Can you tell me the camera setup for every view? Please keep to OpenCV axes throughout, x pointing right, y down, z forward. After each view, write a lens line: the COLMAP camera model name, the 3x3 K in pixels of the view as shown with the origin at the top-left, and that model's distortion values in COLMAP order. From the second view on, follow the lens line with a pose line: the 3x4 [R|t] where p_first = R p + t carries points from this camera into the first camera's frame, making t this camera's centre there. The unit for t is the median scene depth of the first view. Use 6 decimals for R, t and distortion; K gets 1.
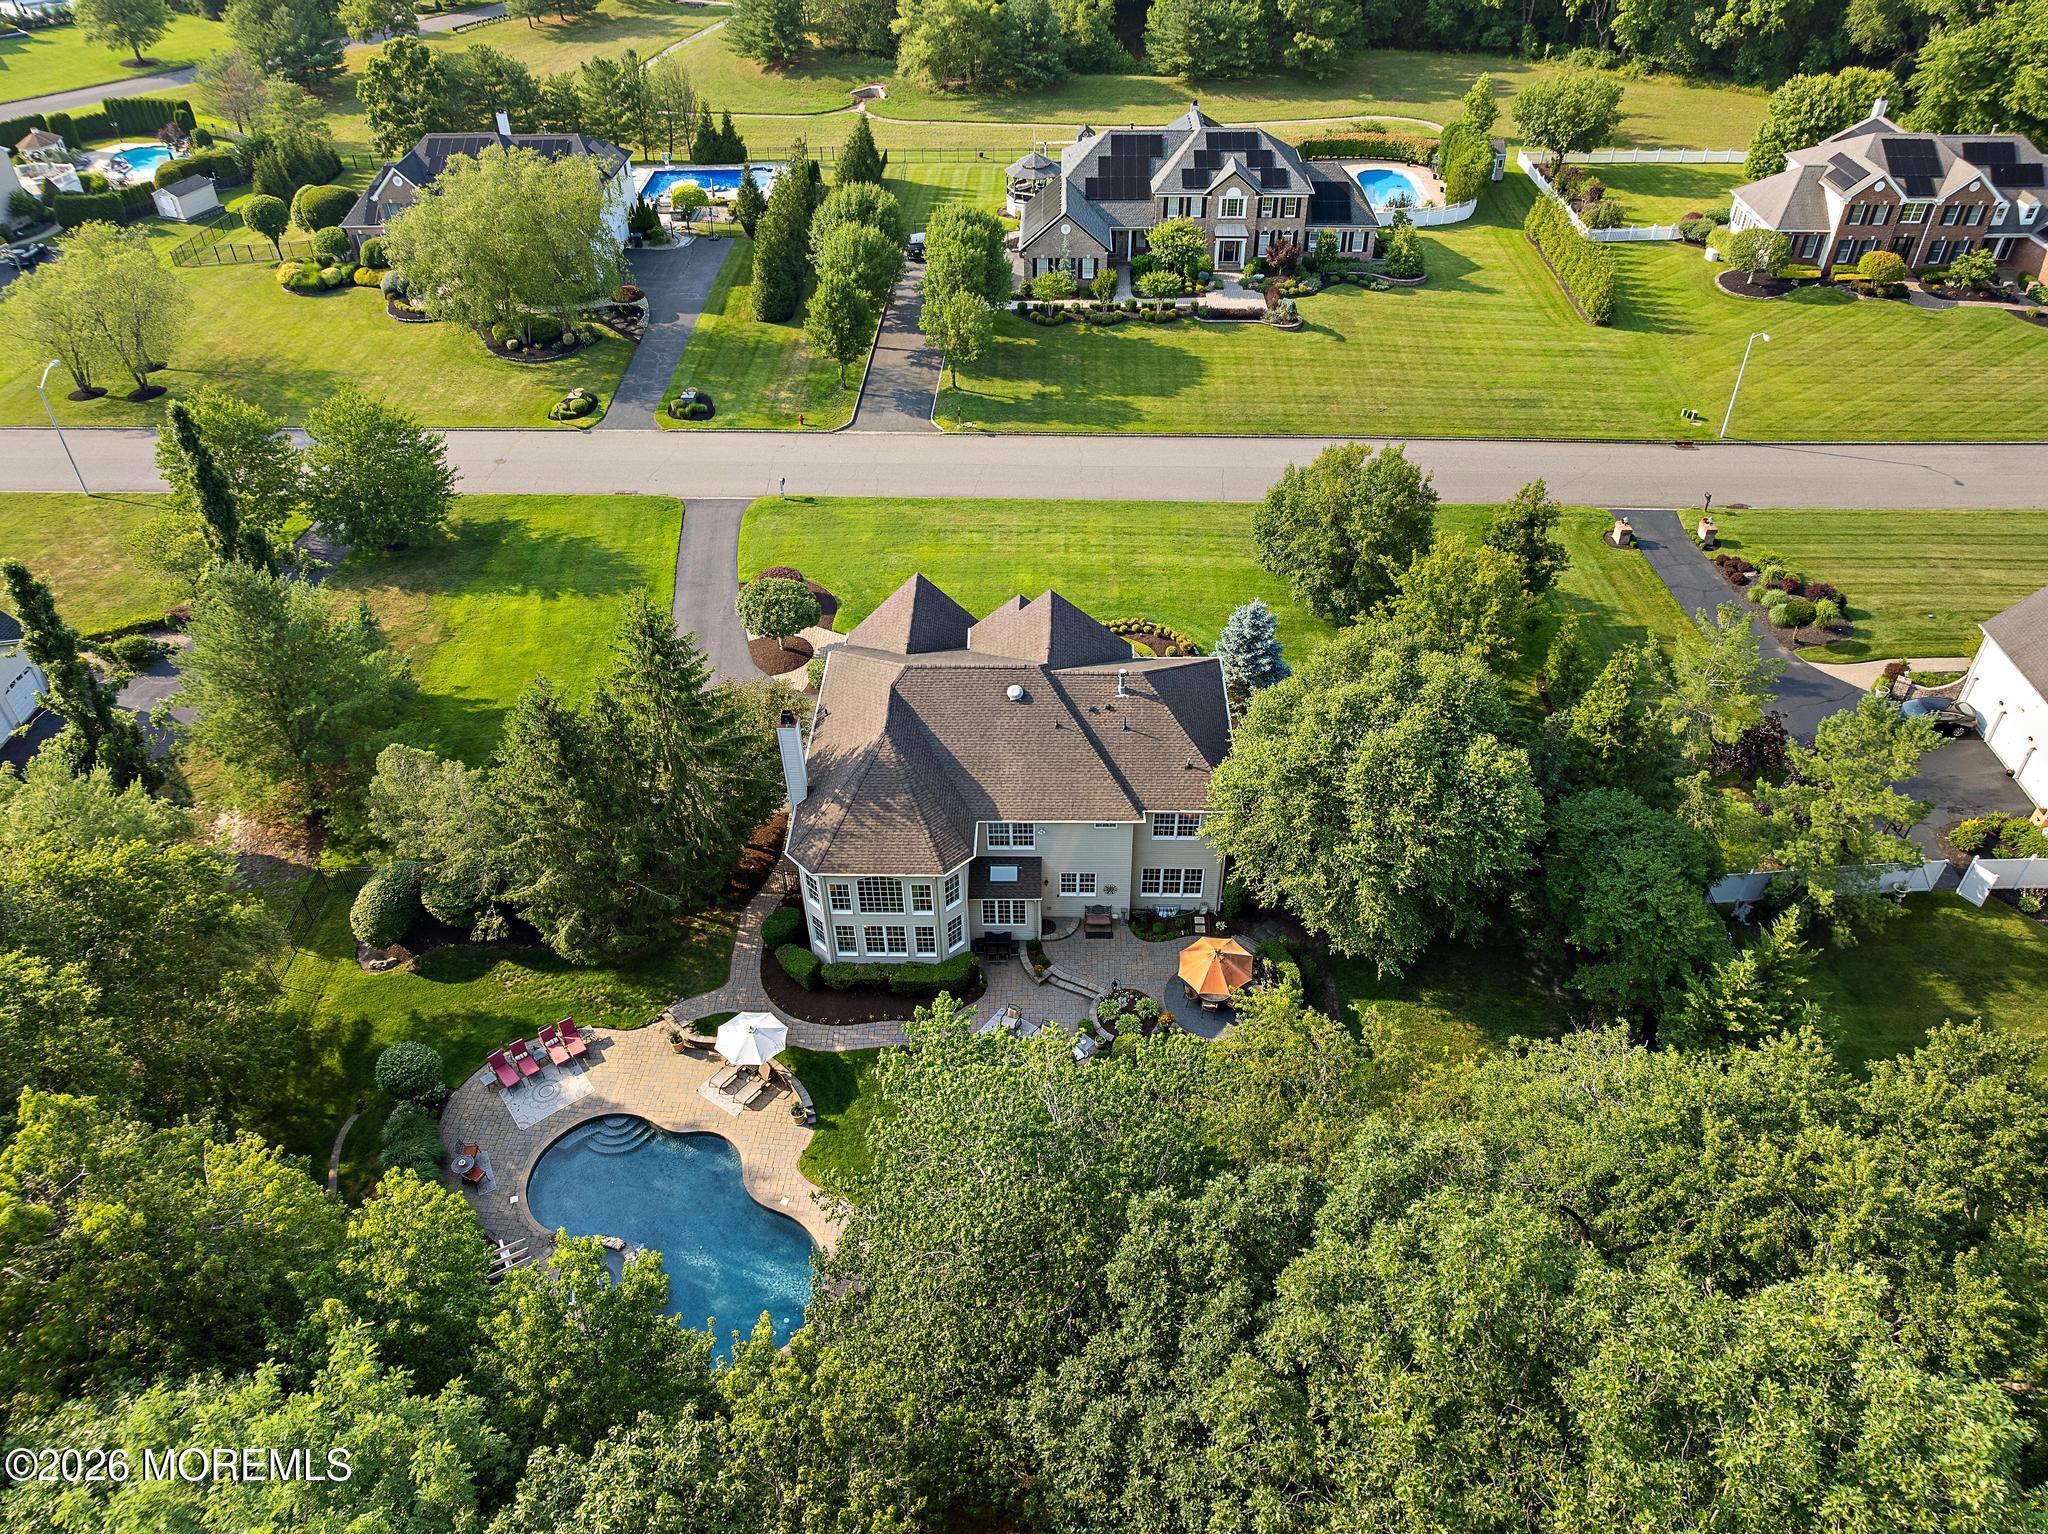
lens RADIAL K [[1441.1, 0, 1030.9], [0, 1441.1, 769.3], [0, 0, 1]] dist [-0.042964, 0.010253]
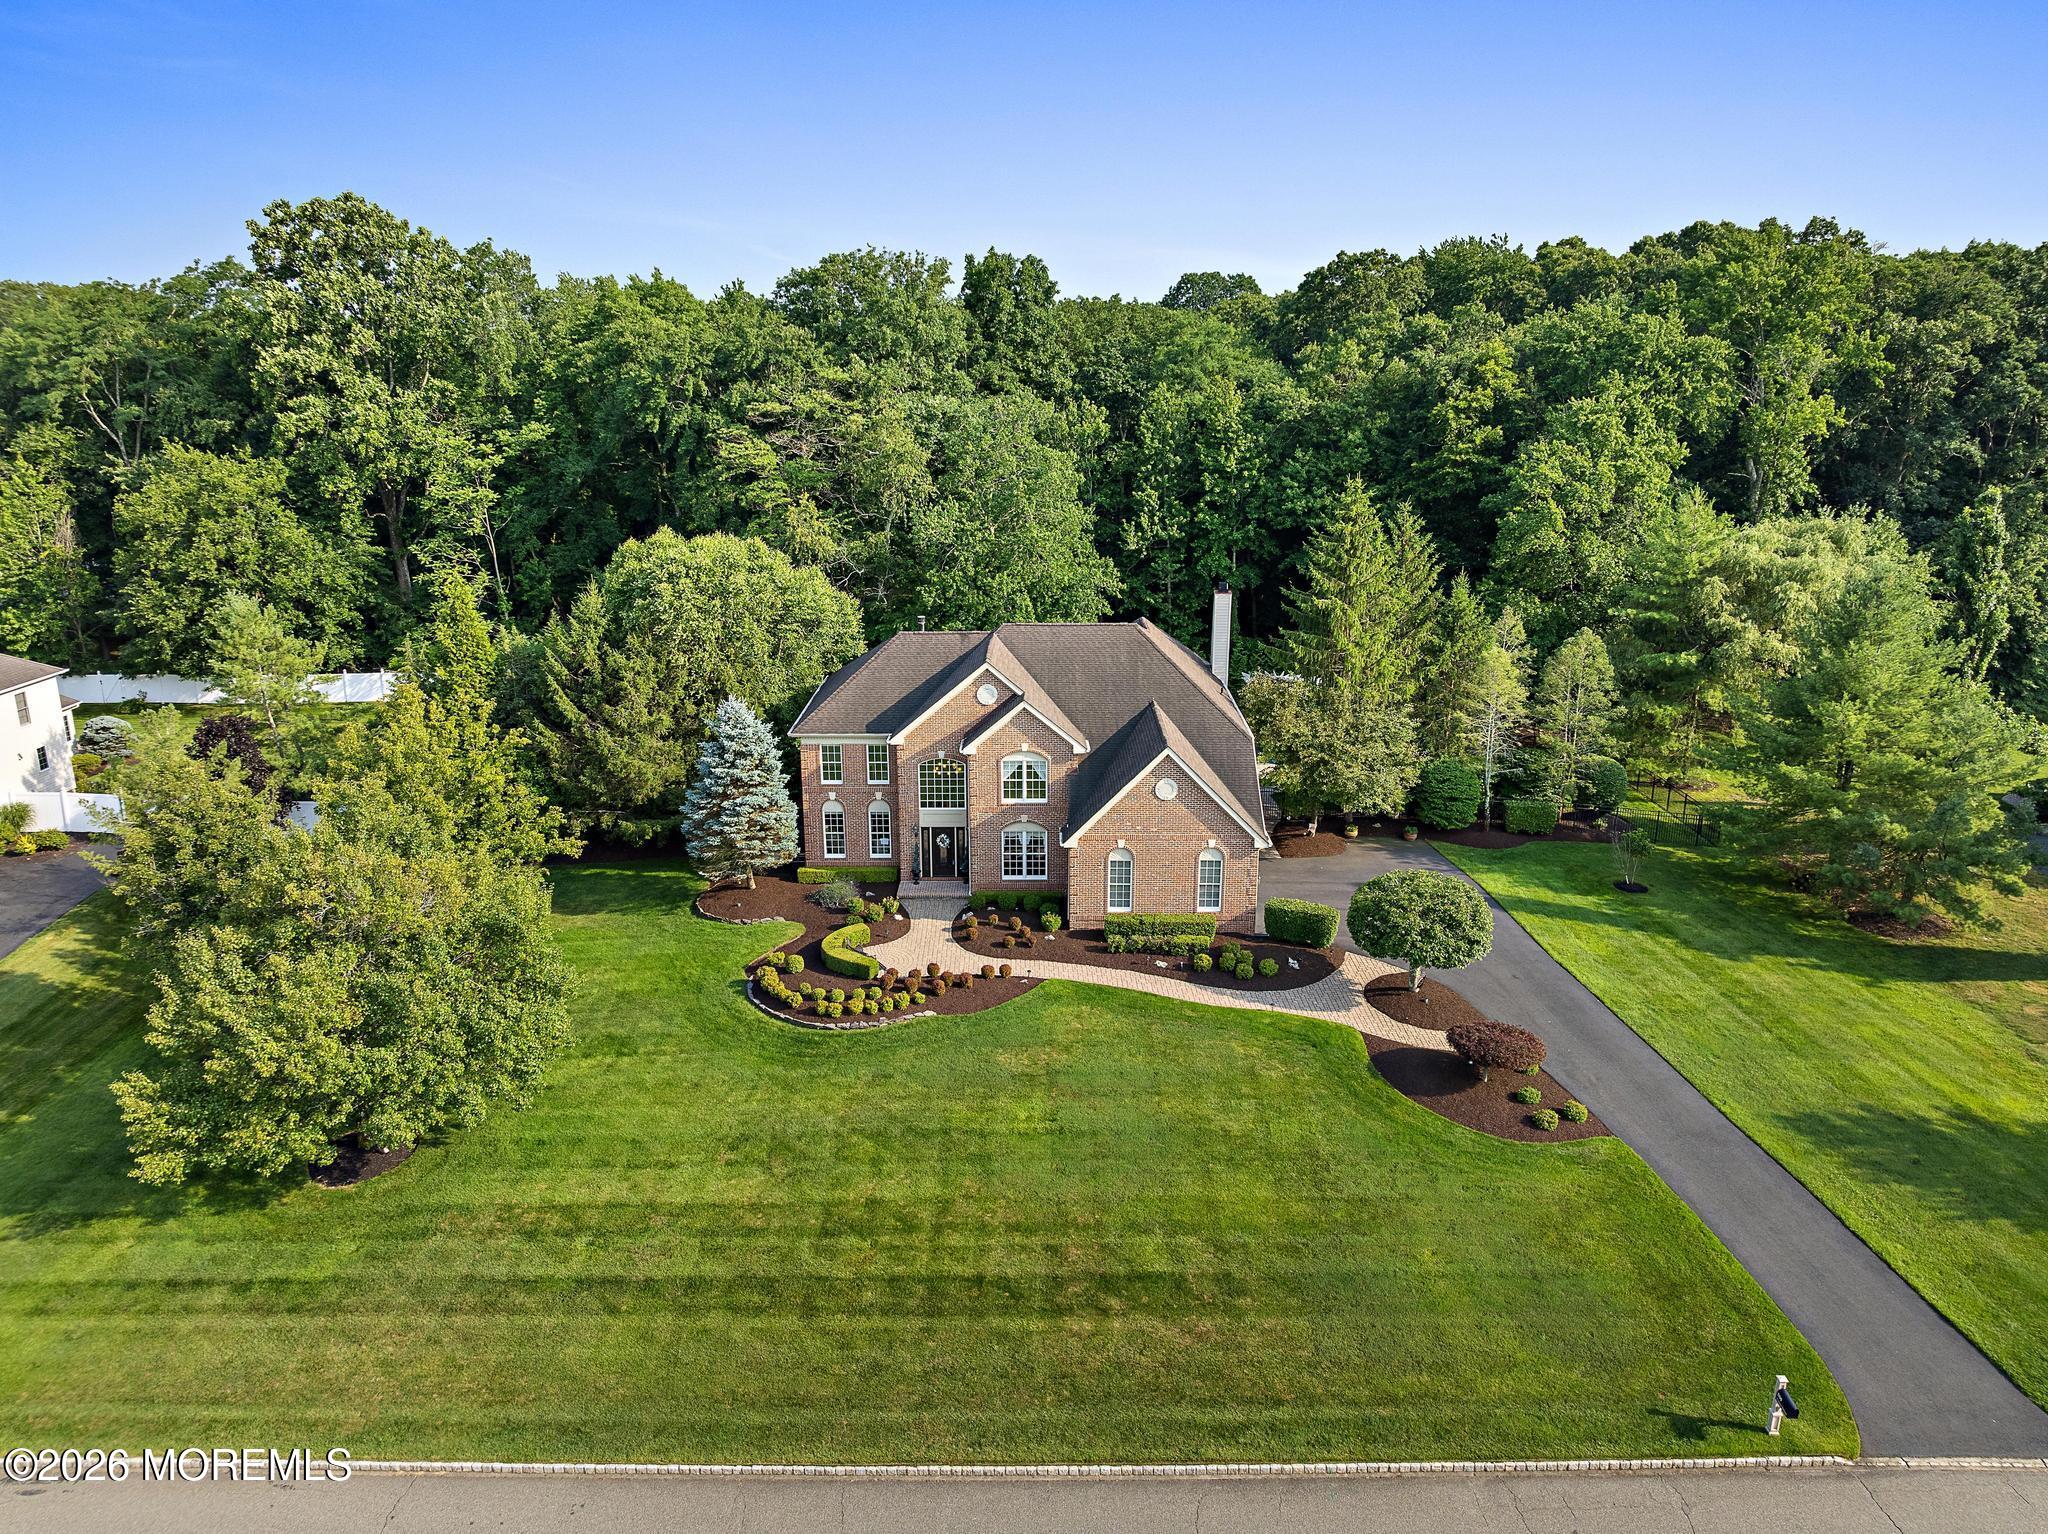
lens RADIAL K [[1441.1, 0, 1026.7], [0, 1441.1, 767.8], [0, 0, 1]] dist [-0.042964, 0.010253]
pose [[-0.999880, 0.015468, -0.001201, -0.004308], [0.007734, 0.564036, 0.825714, -0.449919], [0.013449, 0.825605, -0.564088, 0.878280]]
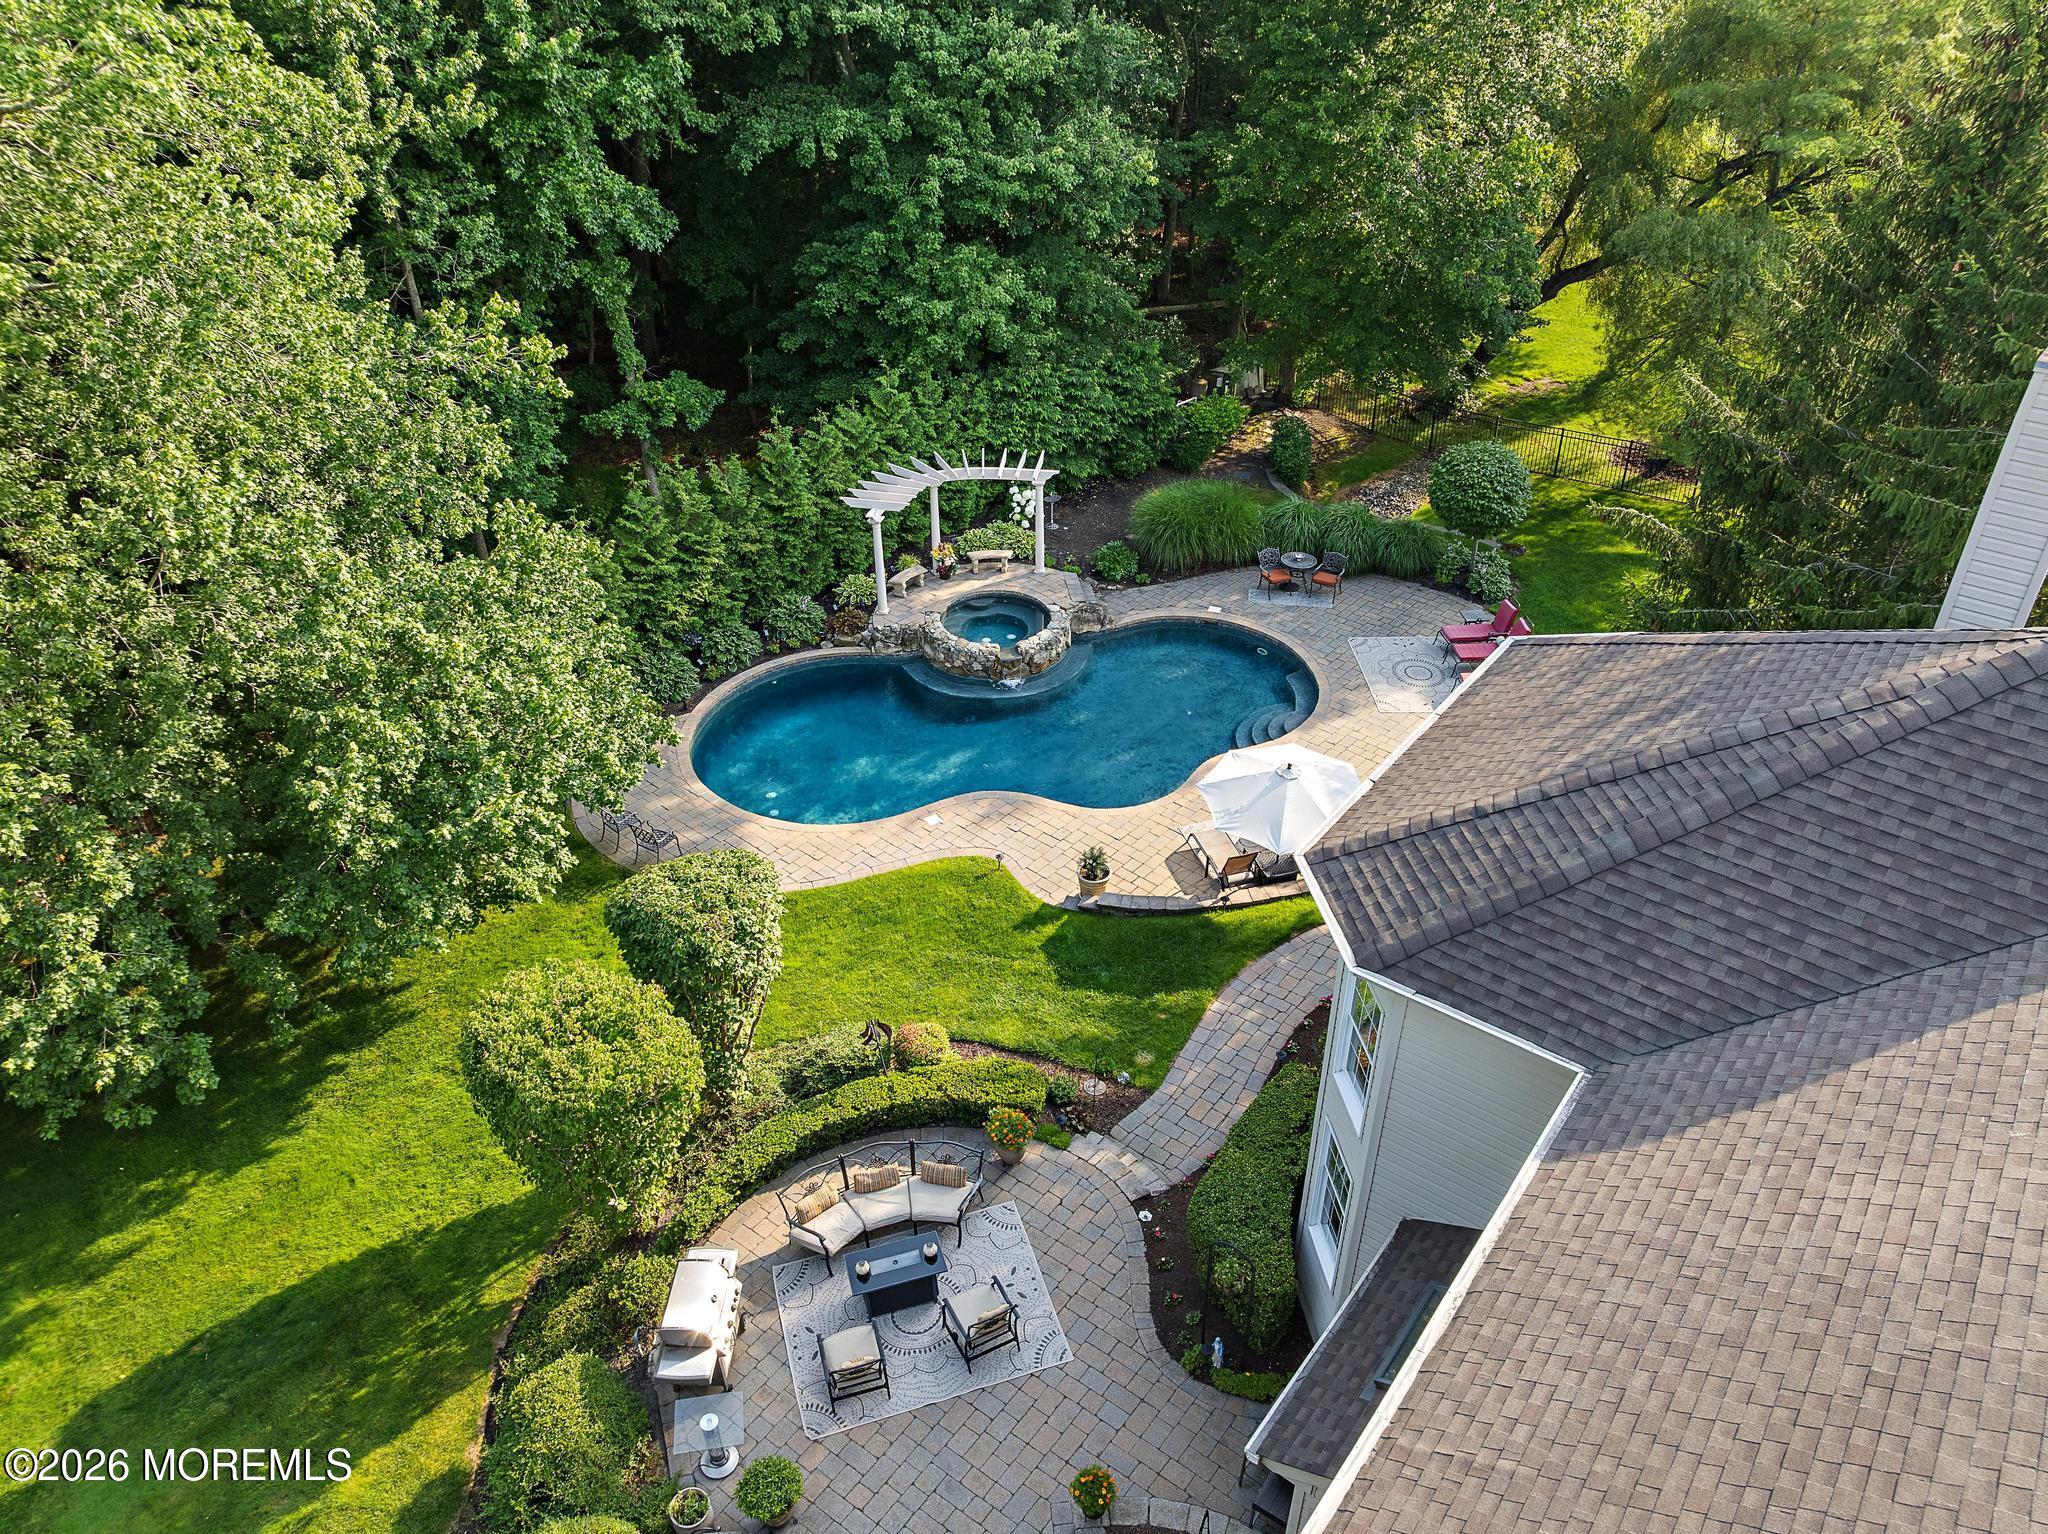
lens RADIAL K [[1441.1, 0, 1029.6], [0, 1441.1, 765.2], [0, 0, 1]] dist [-0.042964, 0.010253]
pose [[-0.592750, 0.465673, -0.657112, 0.059323], [-0.504492, 0.421311, 0.753648, -0.046984], [0.627801, 0.778233, -0.014804, 0.472377]]
